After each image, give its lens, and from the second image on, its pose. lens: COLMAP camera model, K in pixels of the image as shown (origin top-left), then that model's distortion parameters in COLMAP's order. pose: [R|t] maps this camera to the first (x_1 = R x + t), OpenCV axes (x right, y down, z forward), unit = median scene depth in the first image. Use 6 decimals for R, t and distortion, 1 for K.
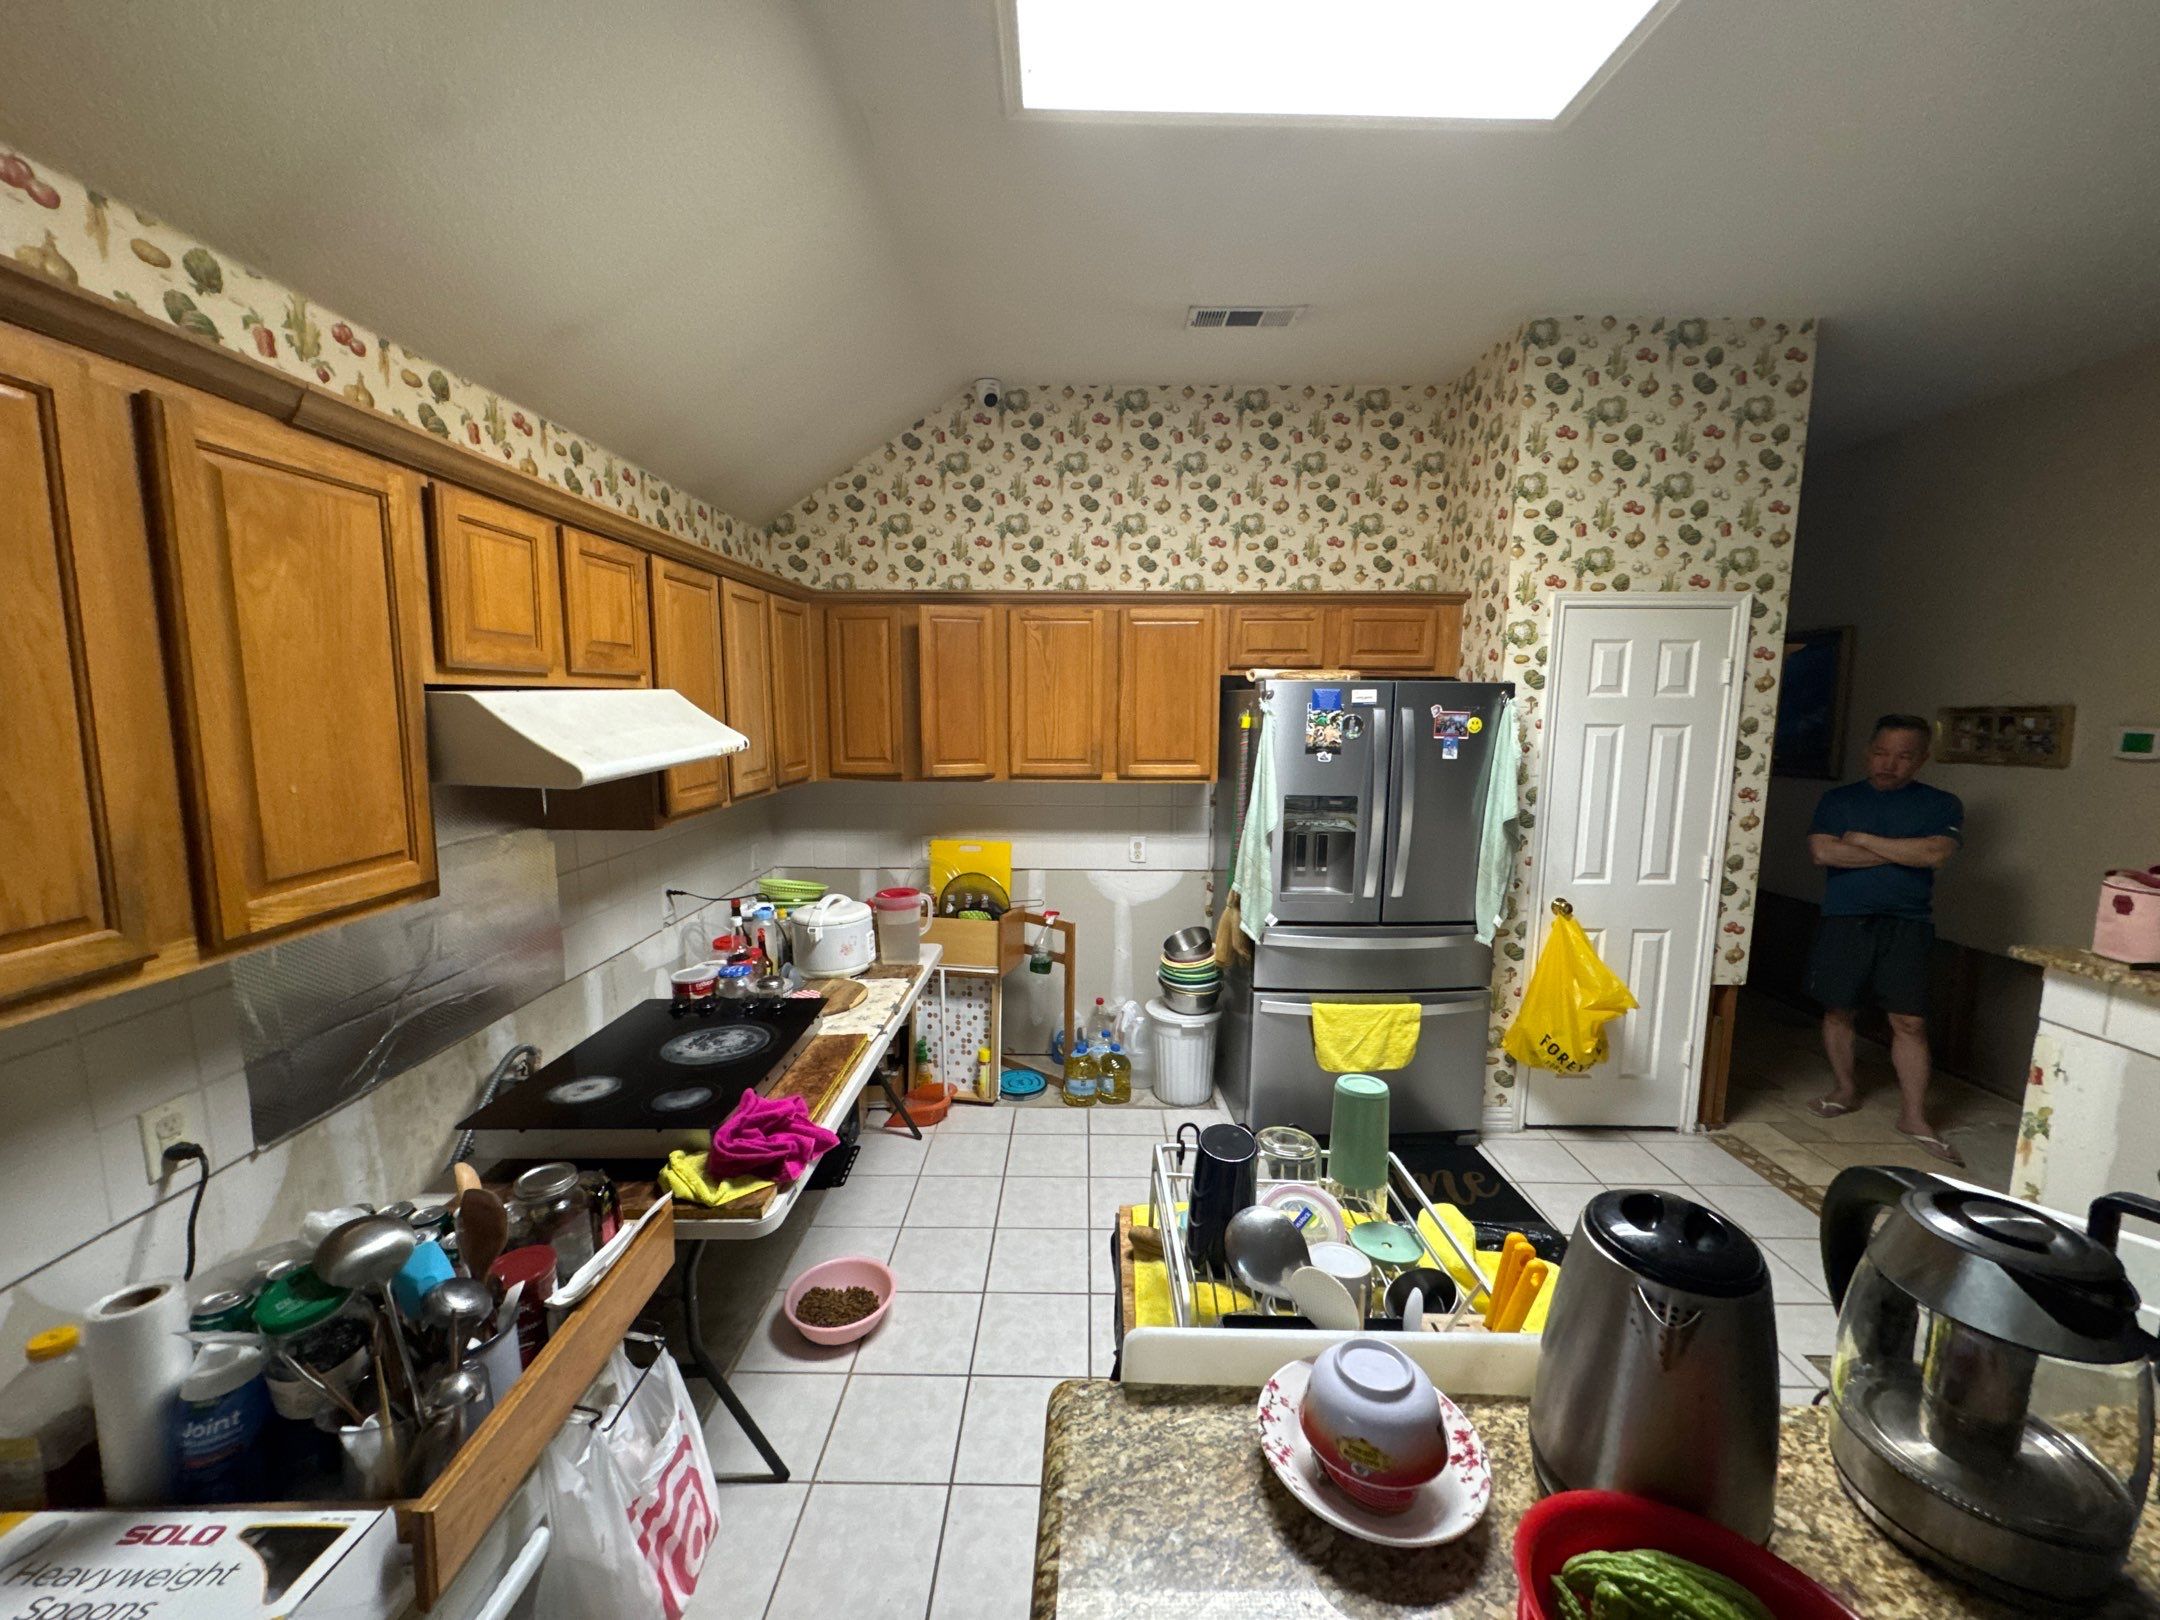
lens RADIAL K [[857.5, 0, 1074.7], [0, 857.5, 814.3], [0, 0, 1]] dist [-0.001745, 0.000081]
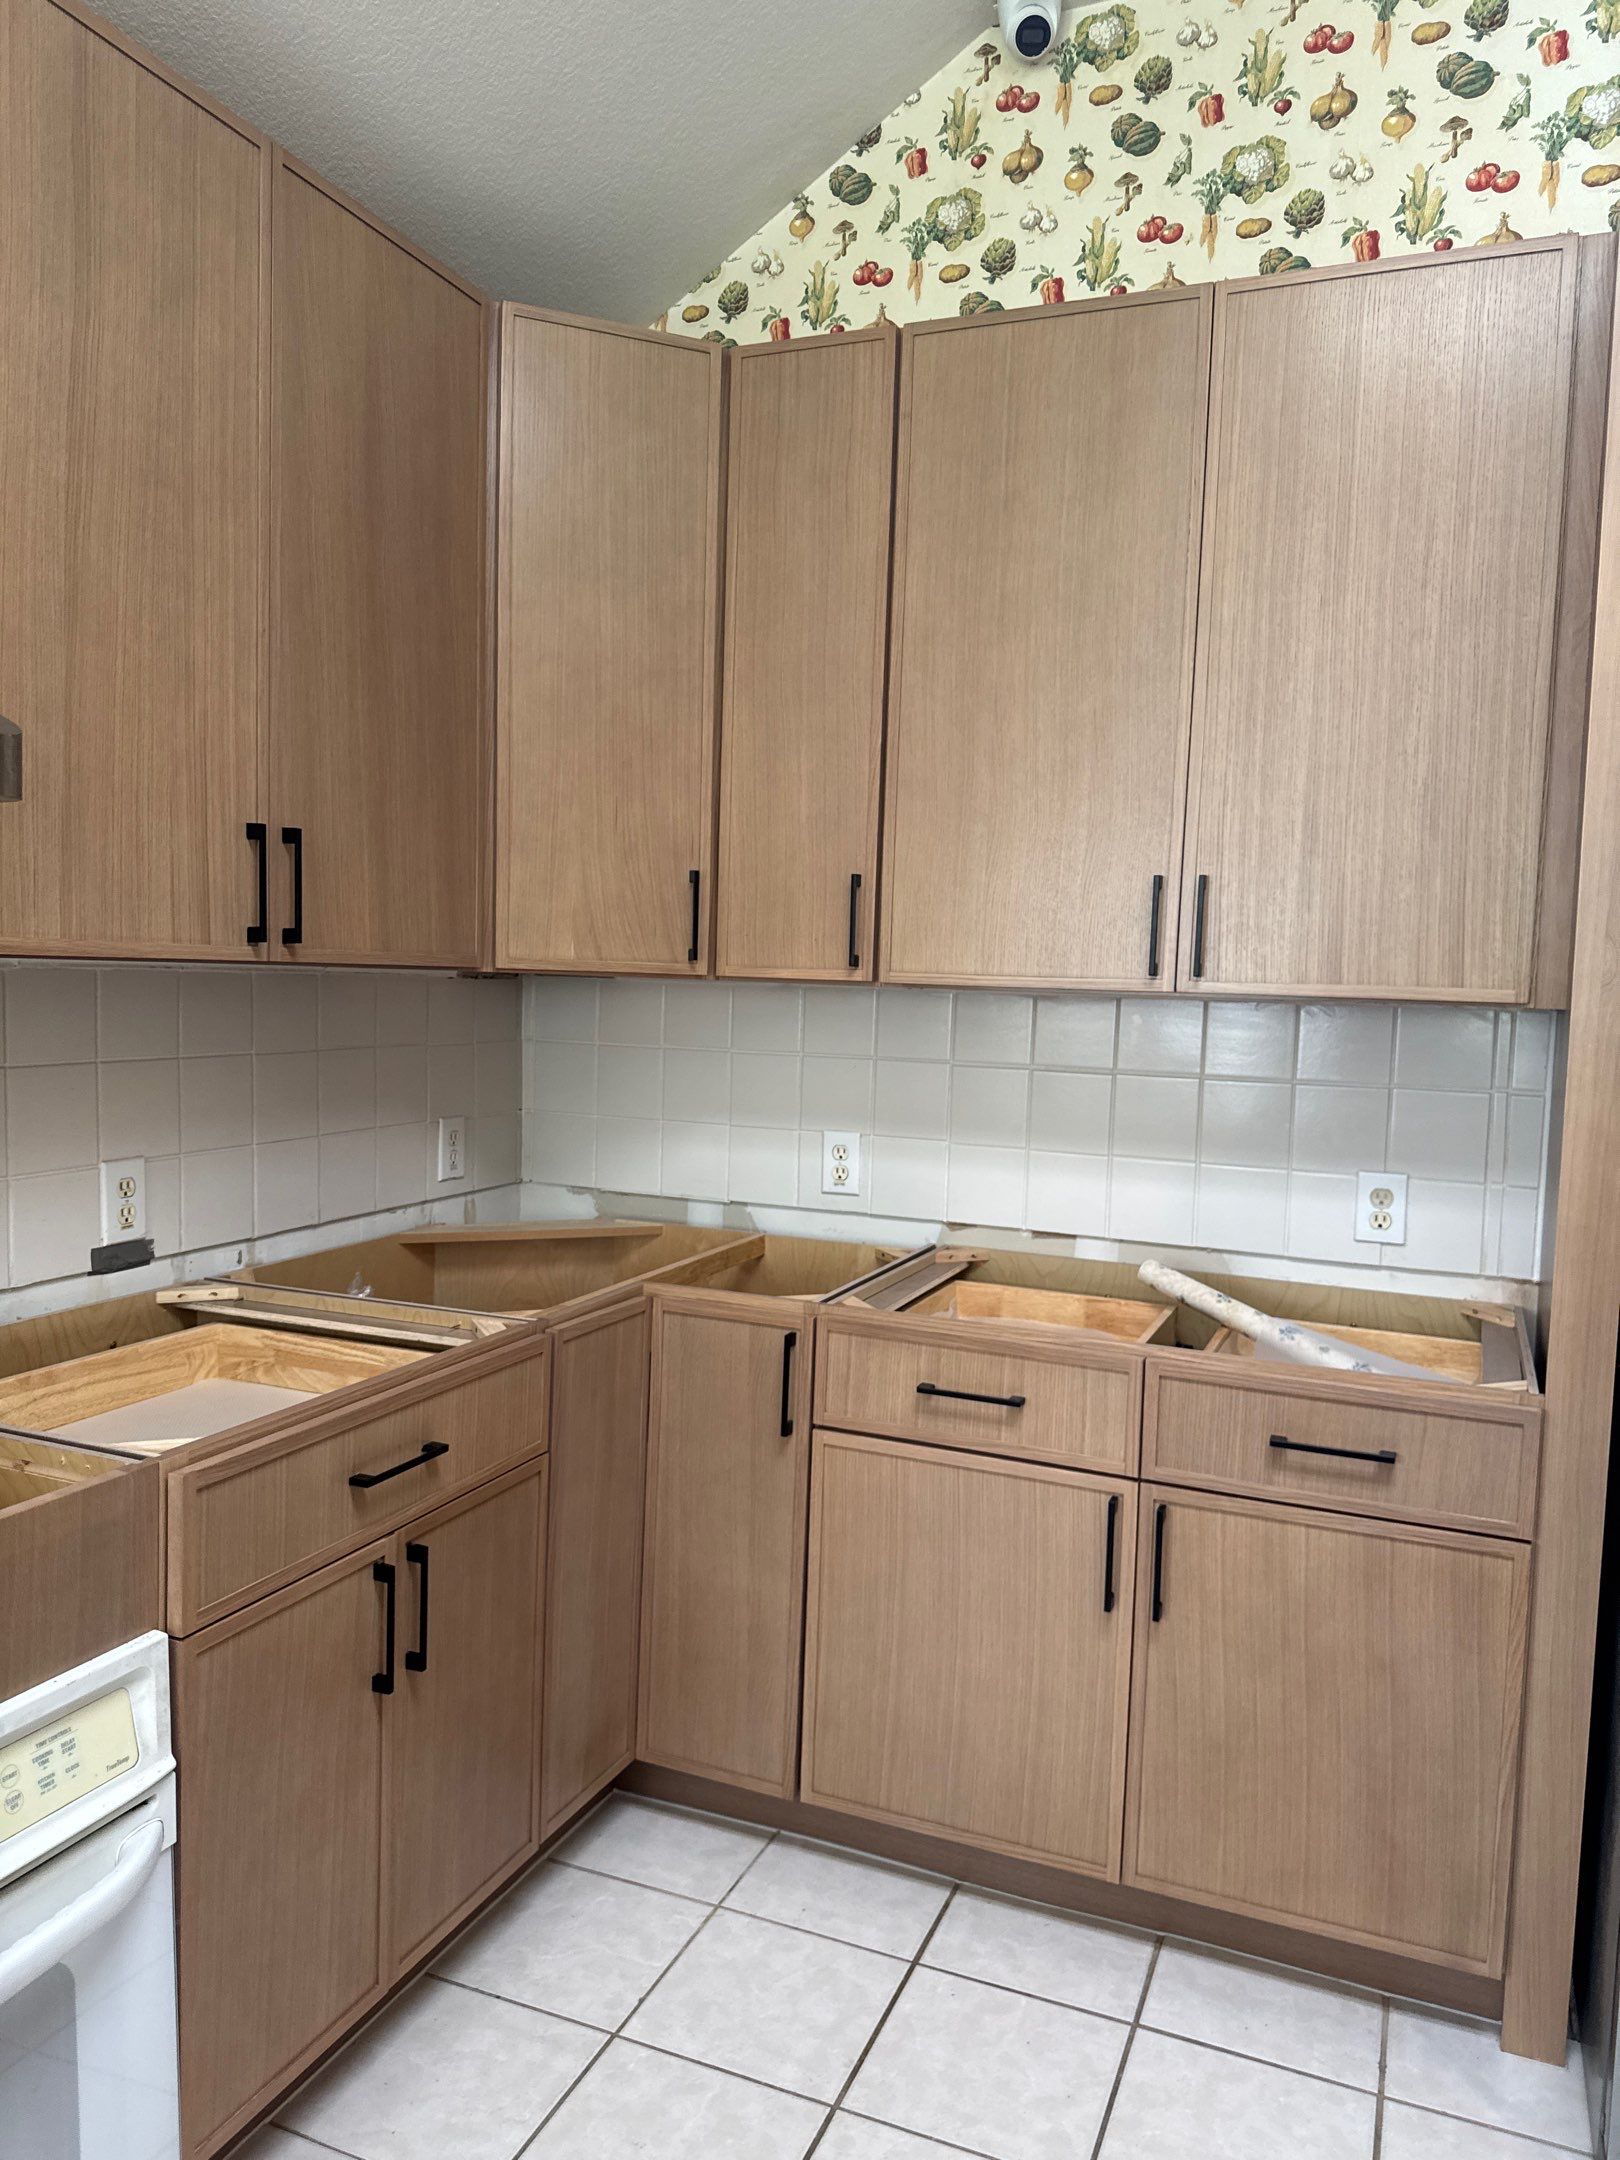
lens RADIAL K [[1533.7, 0, 806.8], [0, 1533.7, 1079.8], [0, 0, 1]] dist [0.038236, -0.042385]
pose [[0.927990, 0.048877, -0.369386, 0.107031], [-0.073692, 0.995852, -0.053363, 0.049607], [0.365246, 0.076741, 0.927743, 0.386797]]
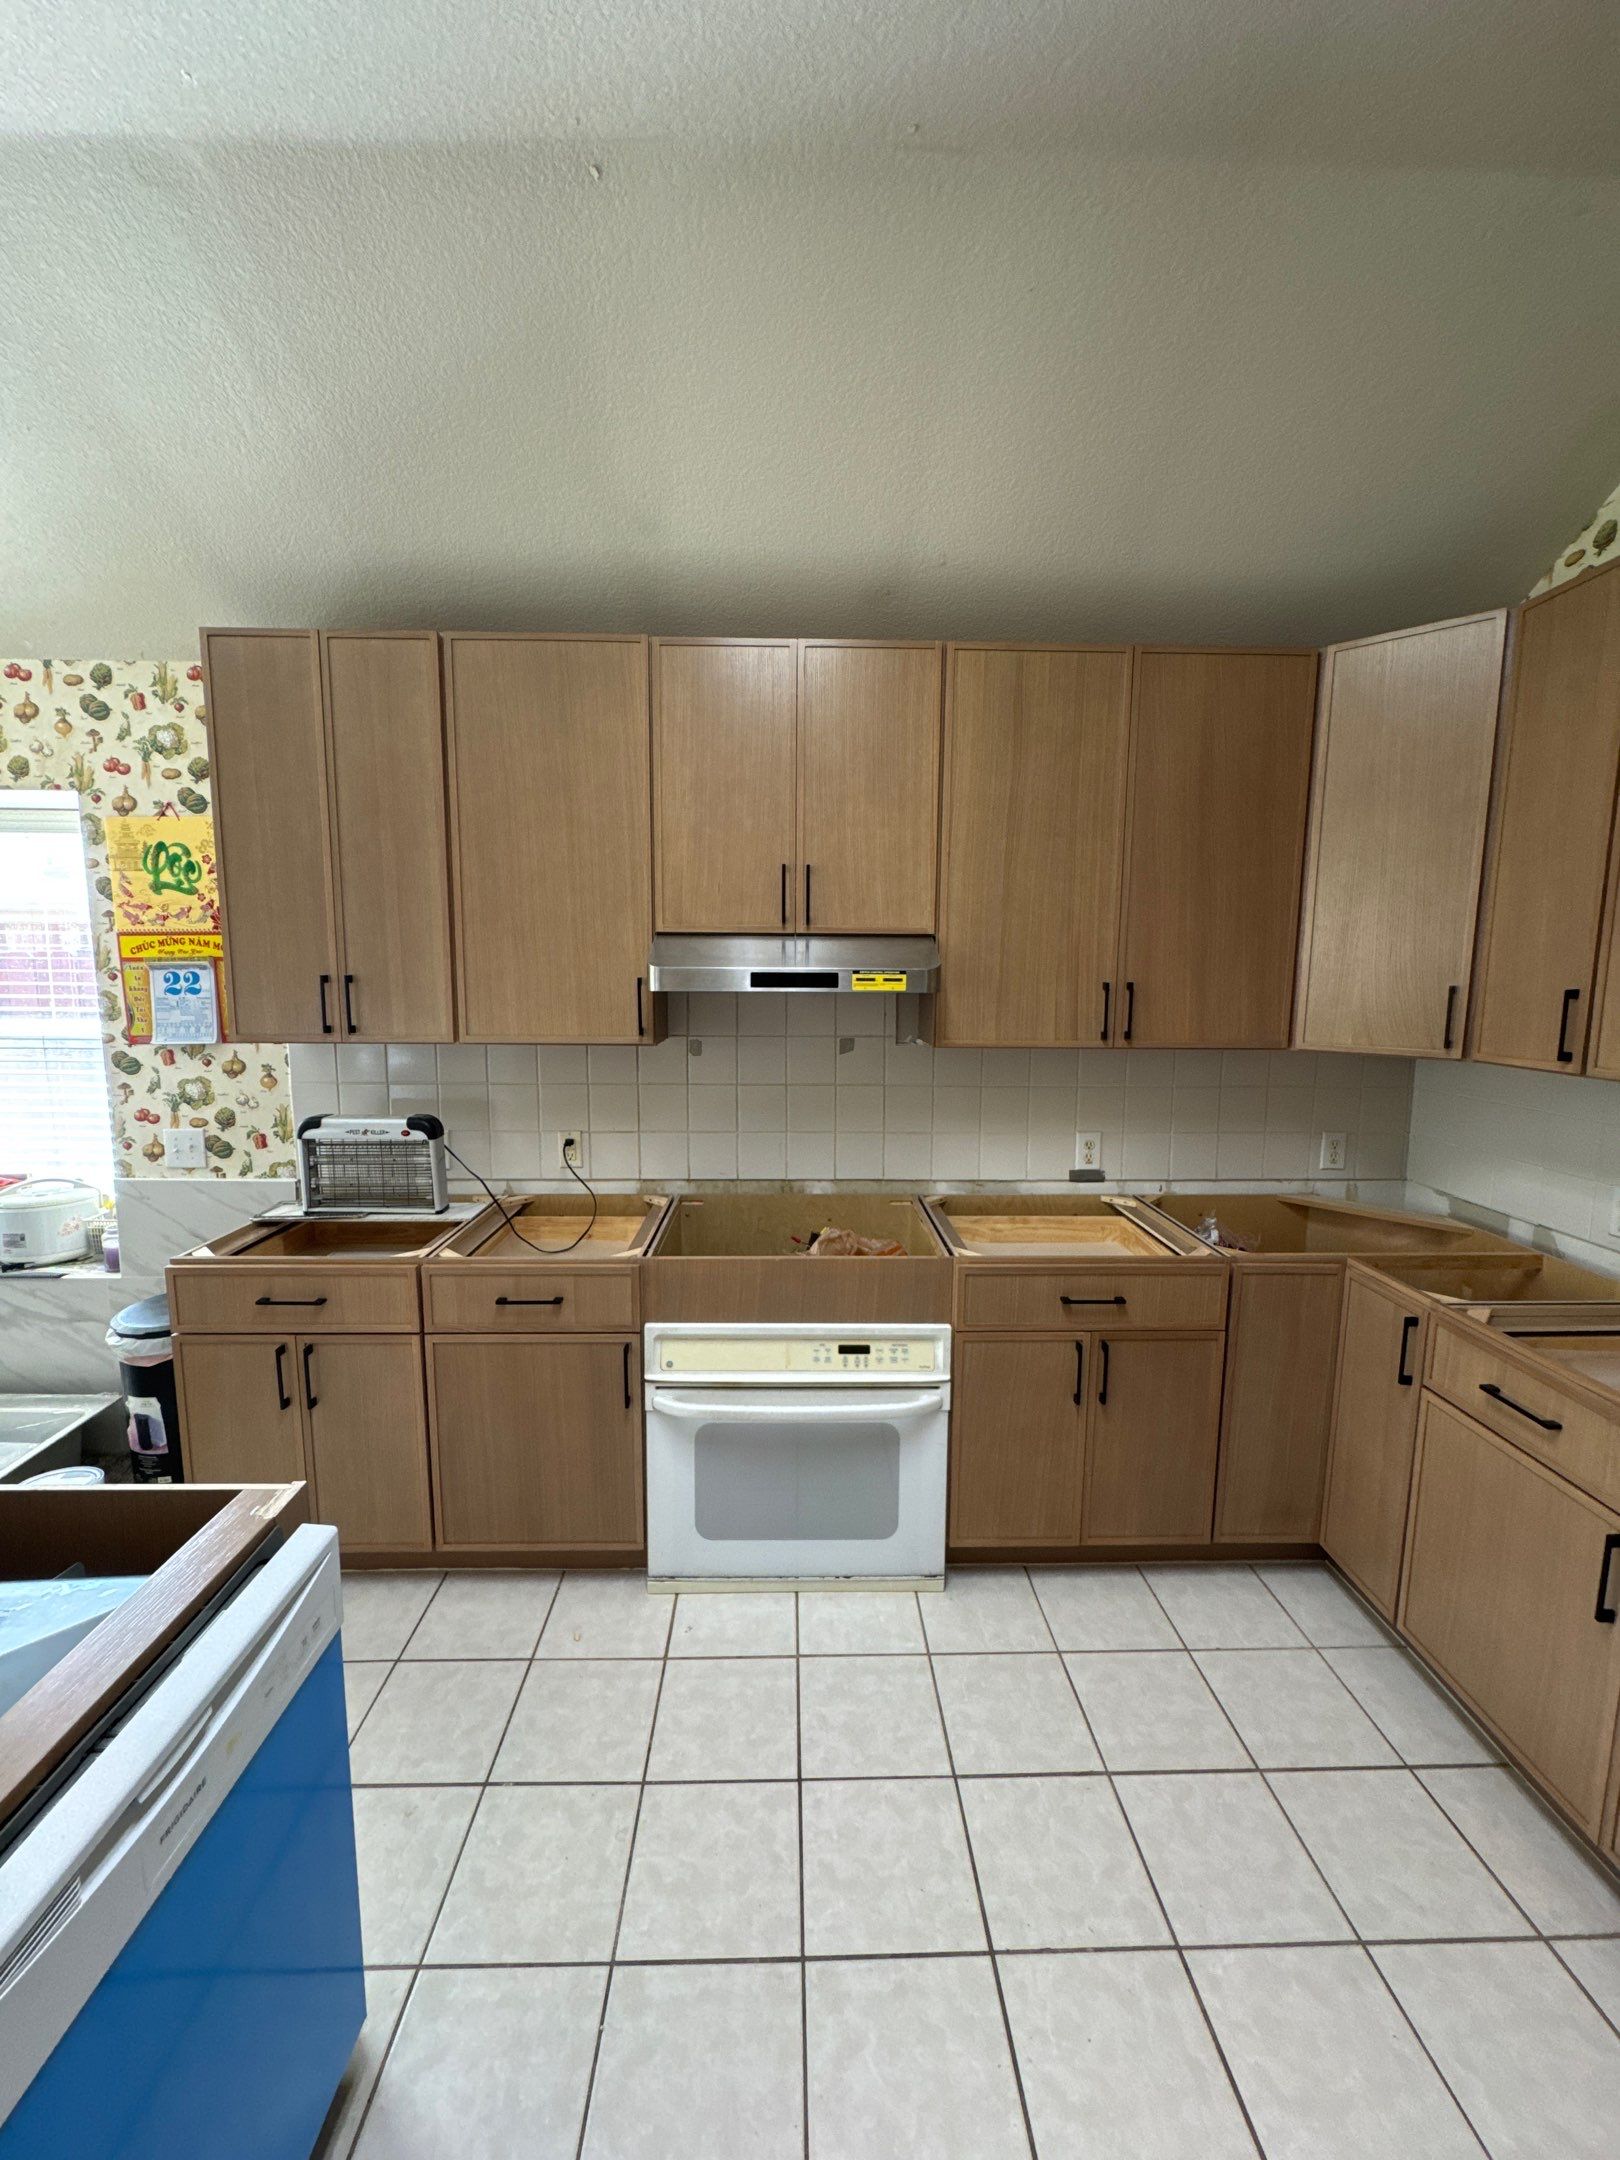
lens RADIAL K [[857.5, 0, 808.7], [0, 857.5, 1080.4], [0, 0, 1]] dist [-0.001745, 0.000081]
pose [[0.040560, 0.121544, -0.991757, 0.385071], [-0.137262, 0.983841, 0.114960, -0.039354], [0.989704, 0.131468, 0.056588, 0.602455]]
